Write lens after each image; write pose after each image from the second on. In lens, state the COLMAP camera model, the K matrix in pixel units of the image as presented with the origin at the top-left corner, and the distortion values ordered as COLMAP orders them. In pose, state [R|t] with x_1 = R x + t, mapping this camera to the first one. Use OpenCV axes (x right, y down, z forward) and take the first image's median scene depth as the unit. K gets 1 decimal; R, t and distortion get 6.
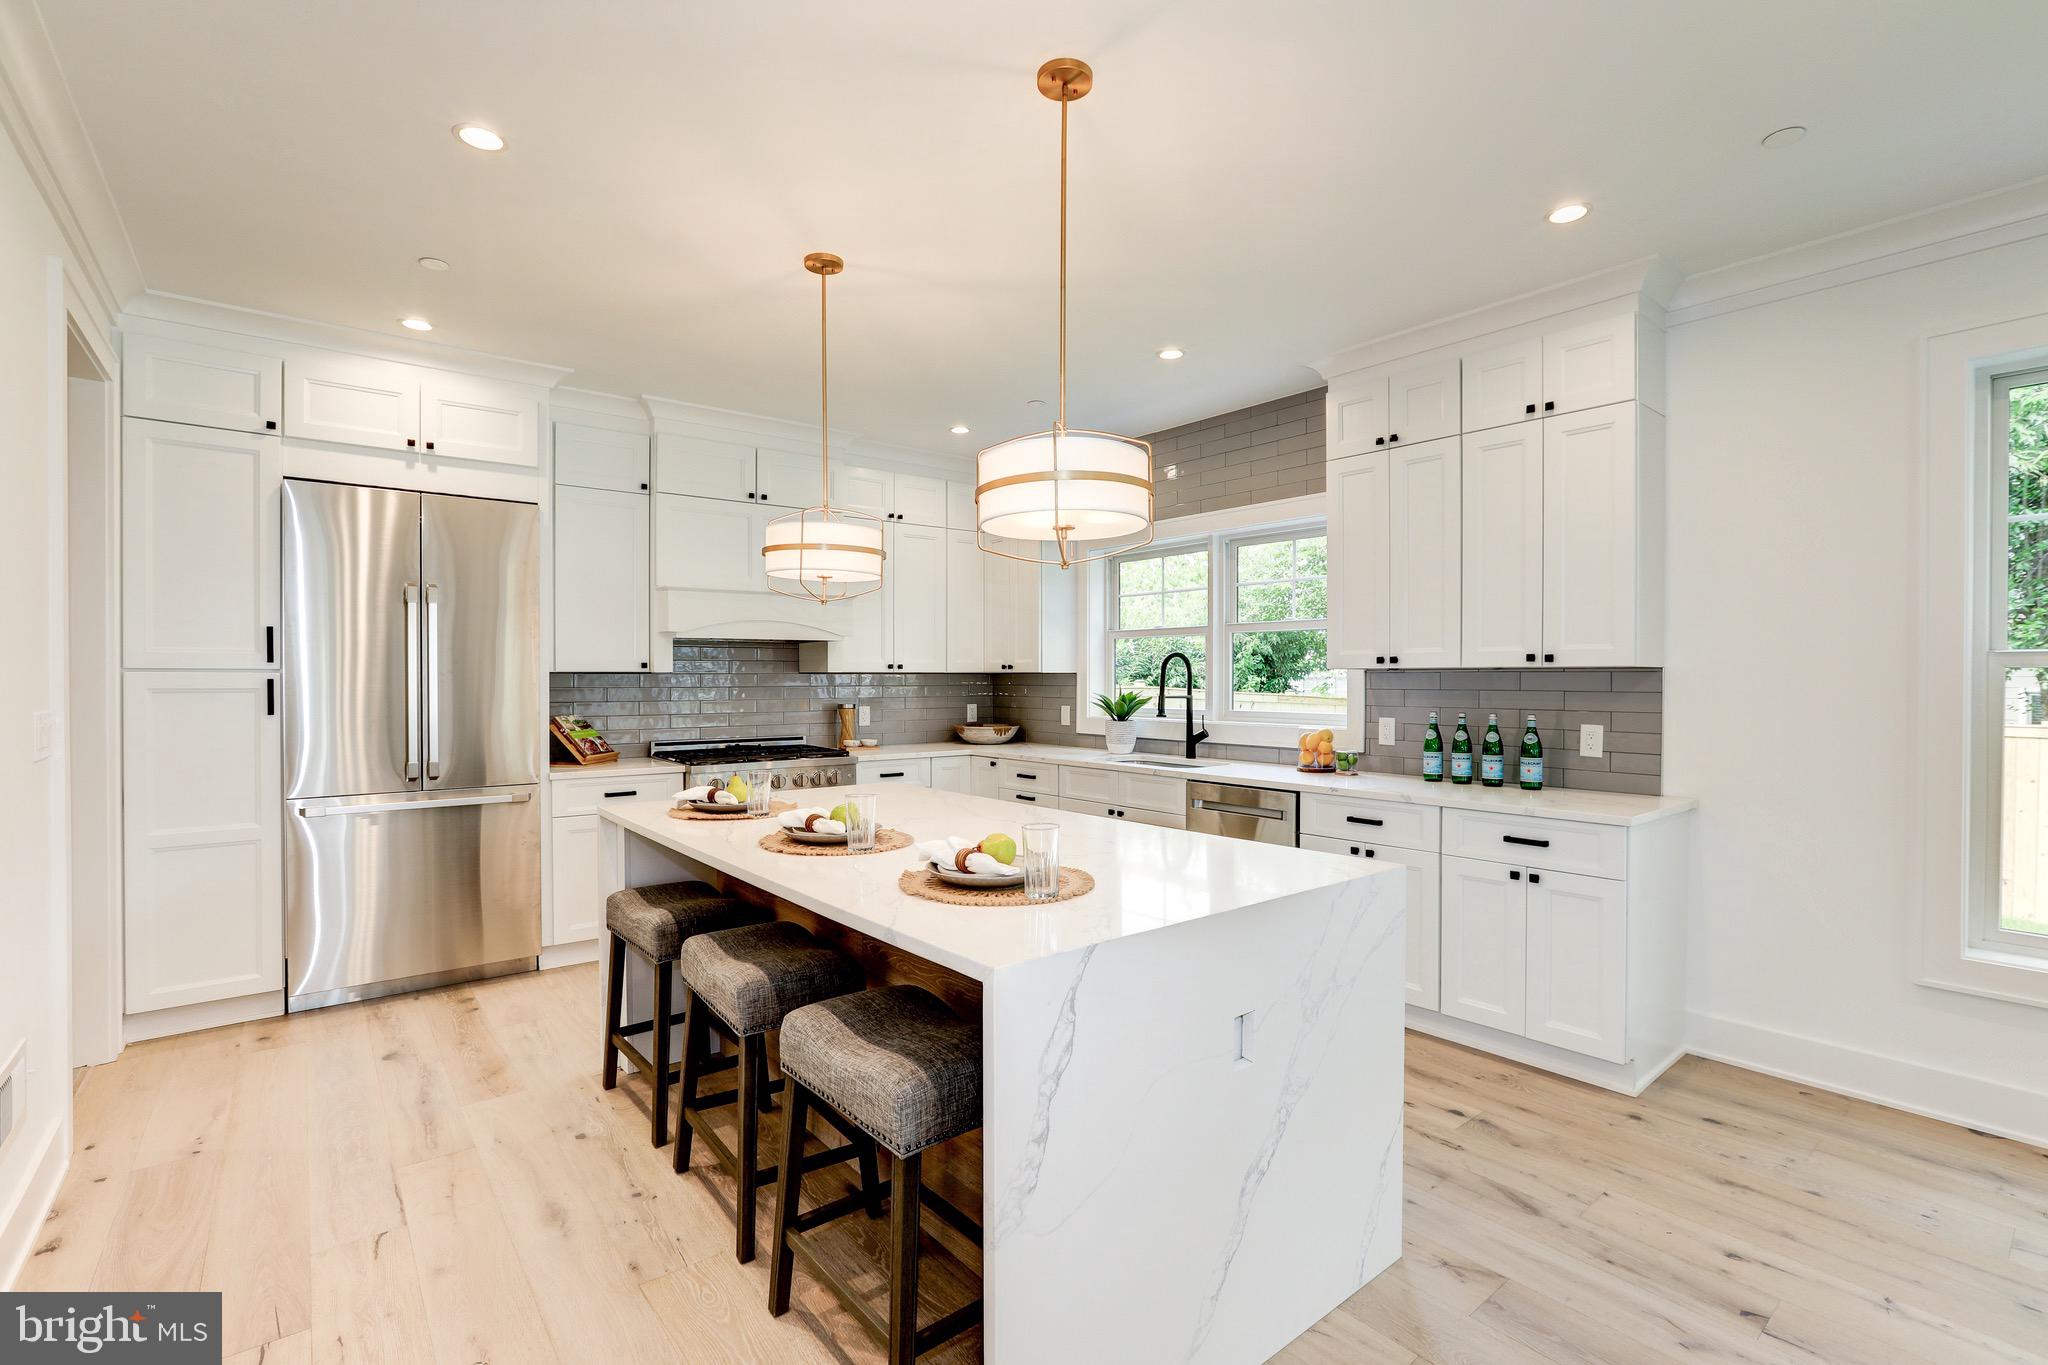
lens RADIAL K [[927.6, 0, 1029.2], [0, 927.6, 685.7], [0, 0, 1]] dist [-0.040734, 0.015345]
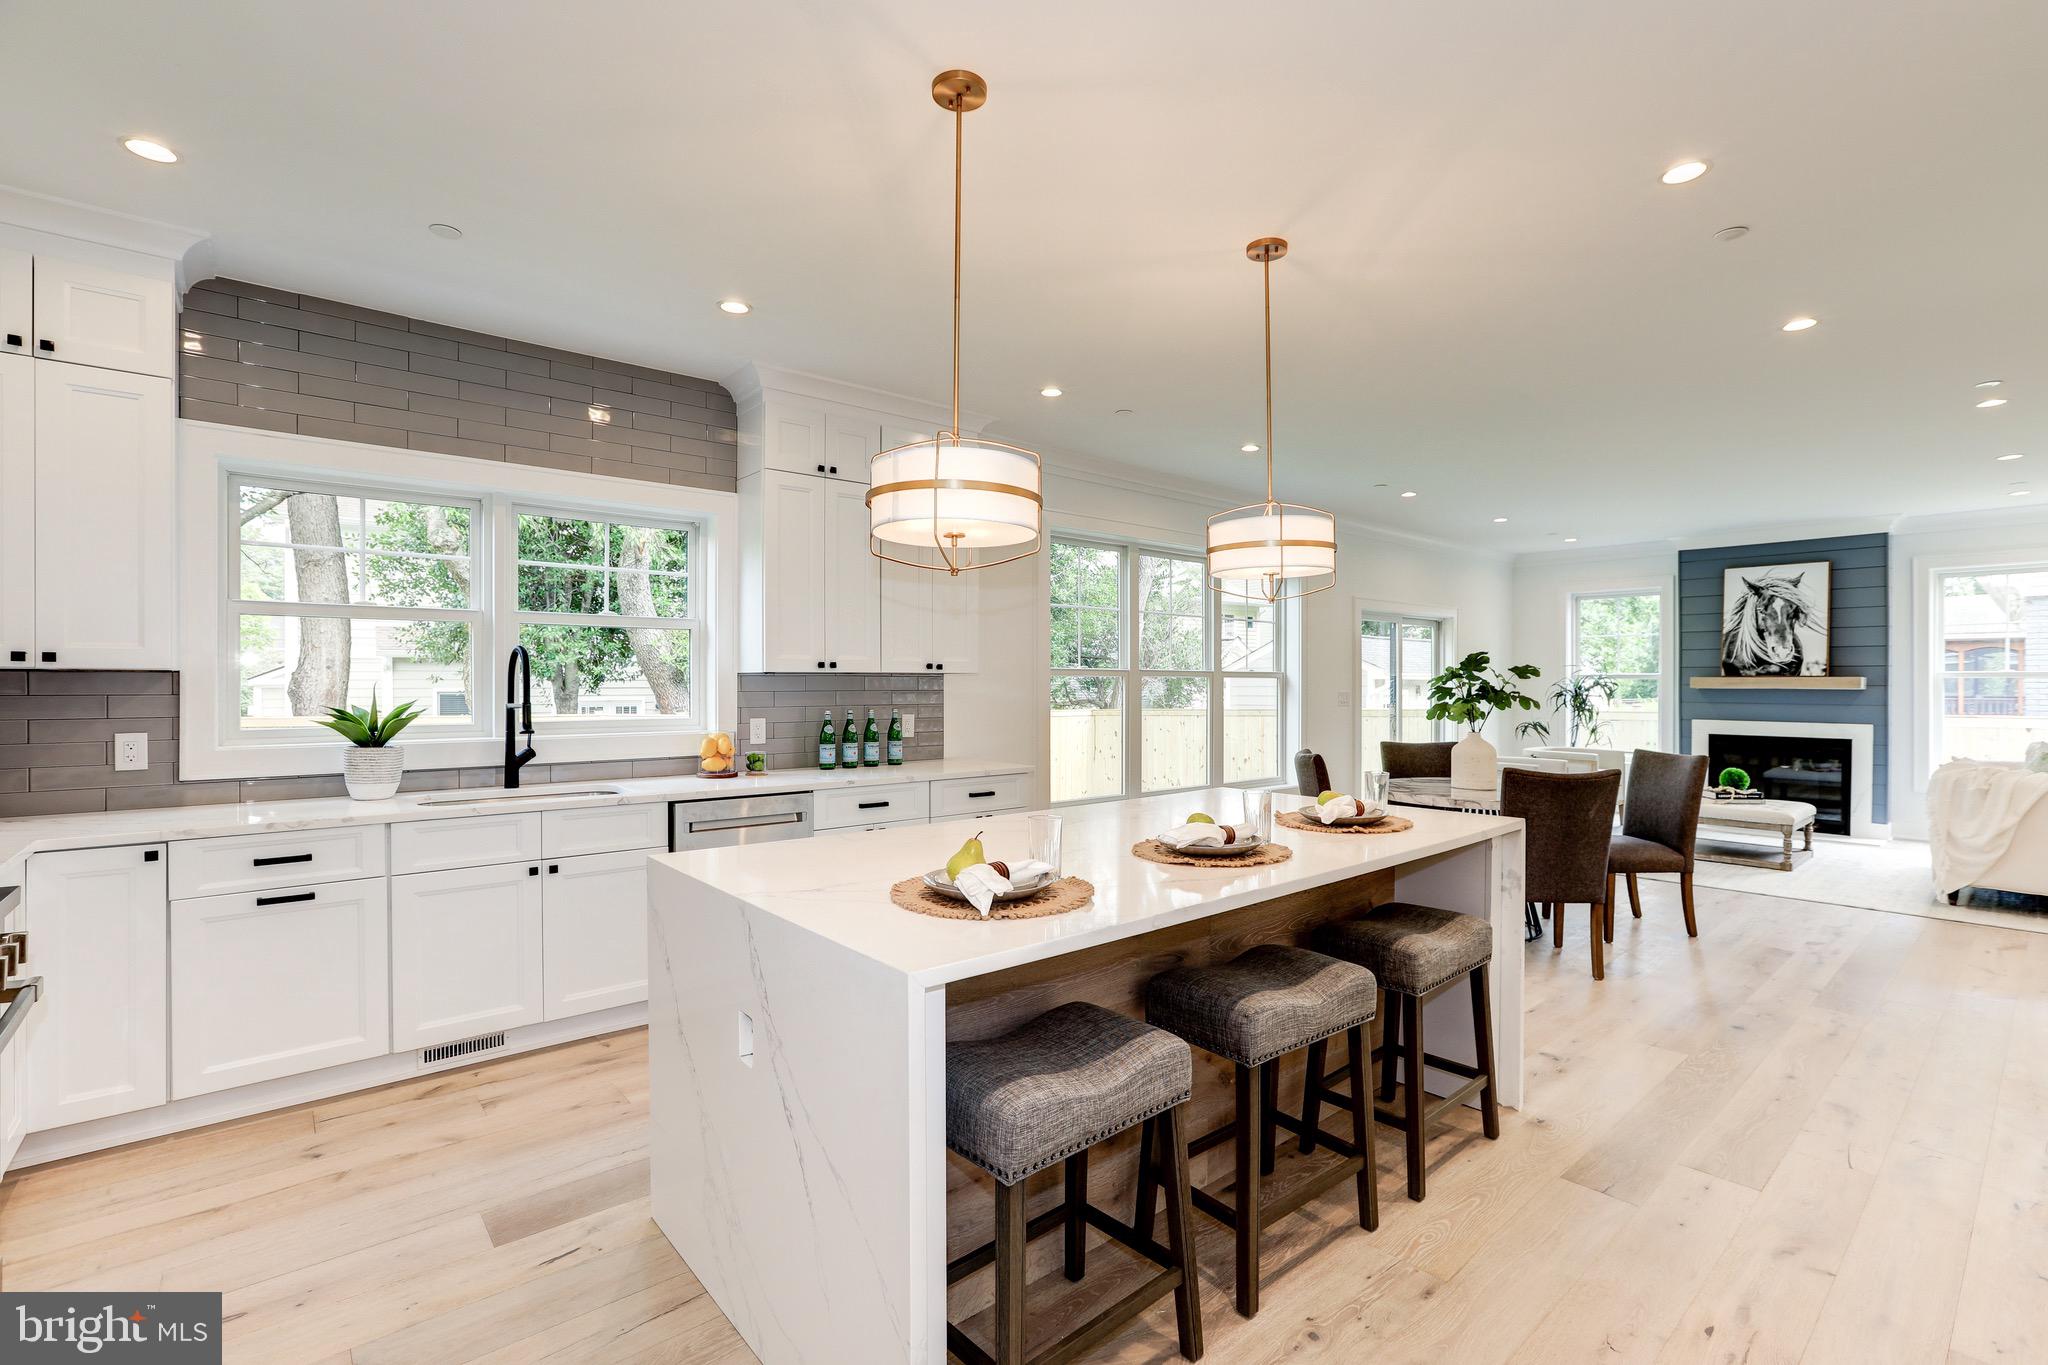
lens RADIAL K [[927.6, 0, 1022.6], [0, 927.6, 686.1], [0, 0, 1]] dist [-0.040734, 0.015345]
pose [[-0.027143, -0.006018, 0.999613, -0.708879], [0.006945, 0.999957, 0.006209, -0.006899], [-0.999607, 0.007111, -0.027100, 0.744439]]
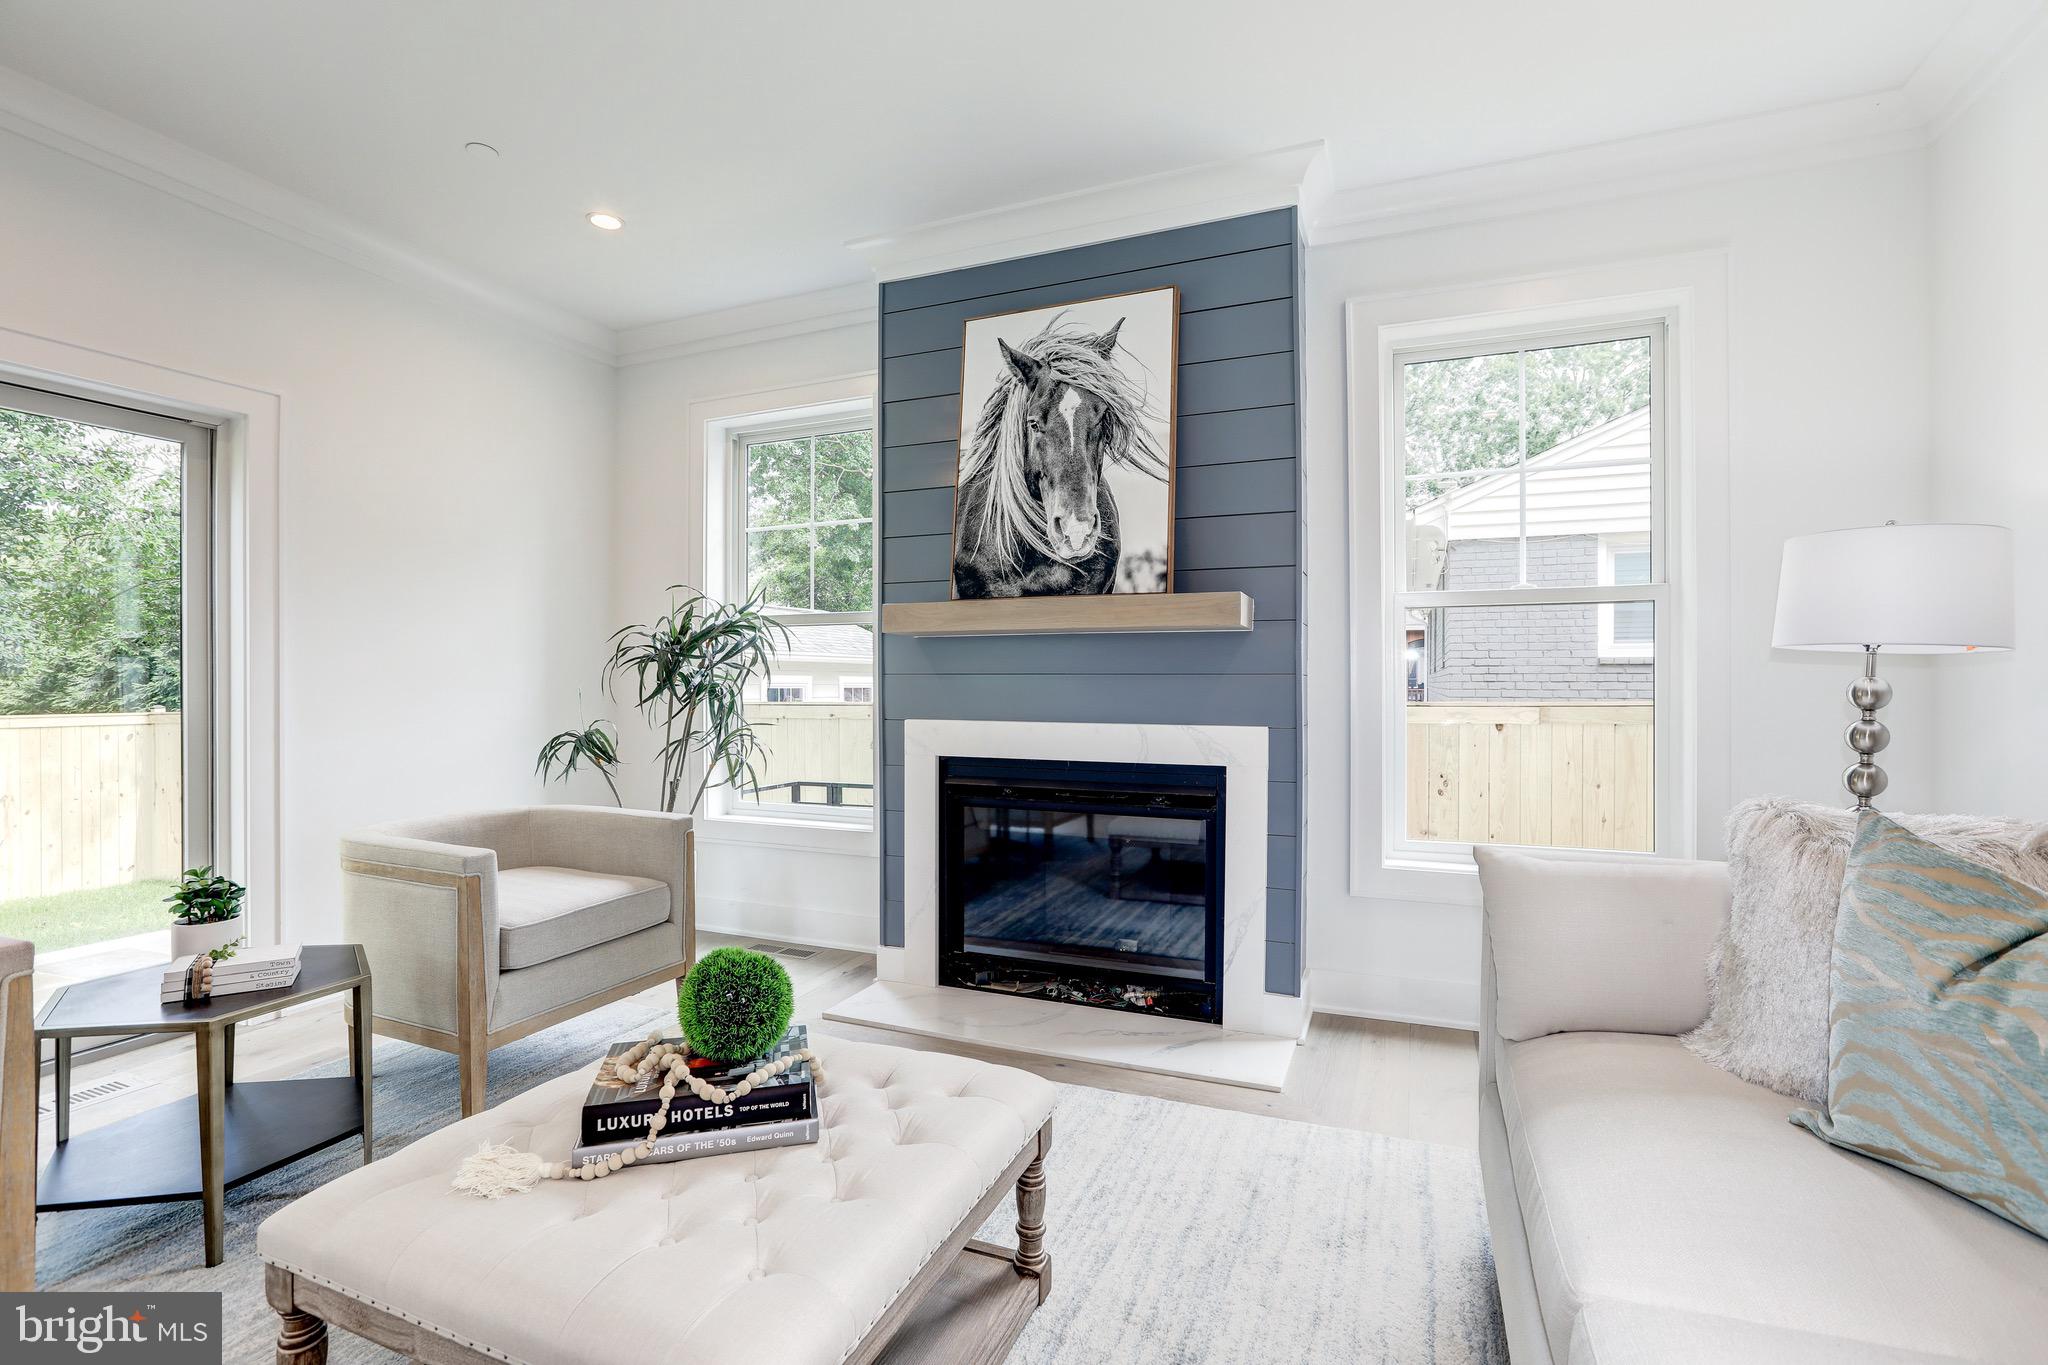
lens RADIAL K [[927.6, 0, 1027.0], [0, 927.6, 688.0], [0, 0, 1]] dist [-0.040734, 0.015345]
pose [[-0.474091, -0.005847, 0.880457, 0.600728], [0.006616, 0.999926, 0.010202, 0.061107], [-0.880451, 0.010662, -0.474017, -0.588197]]
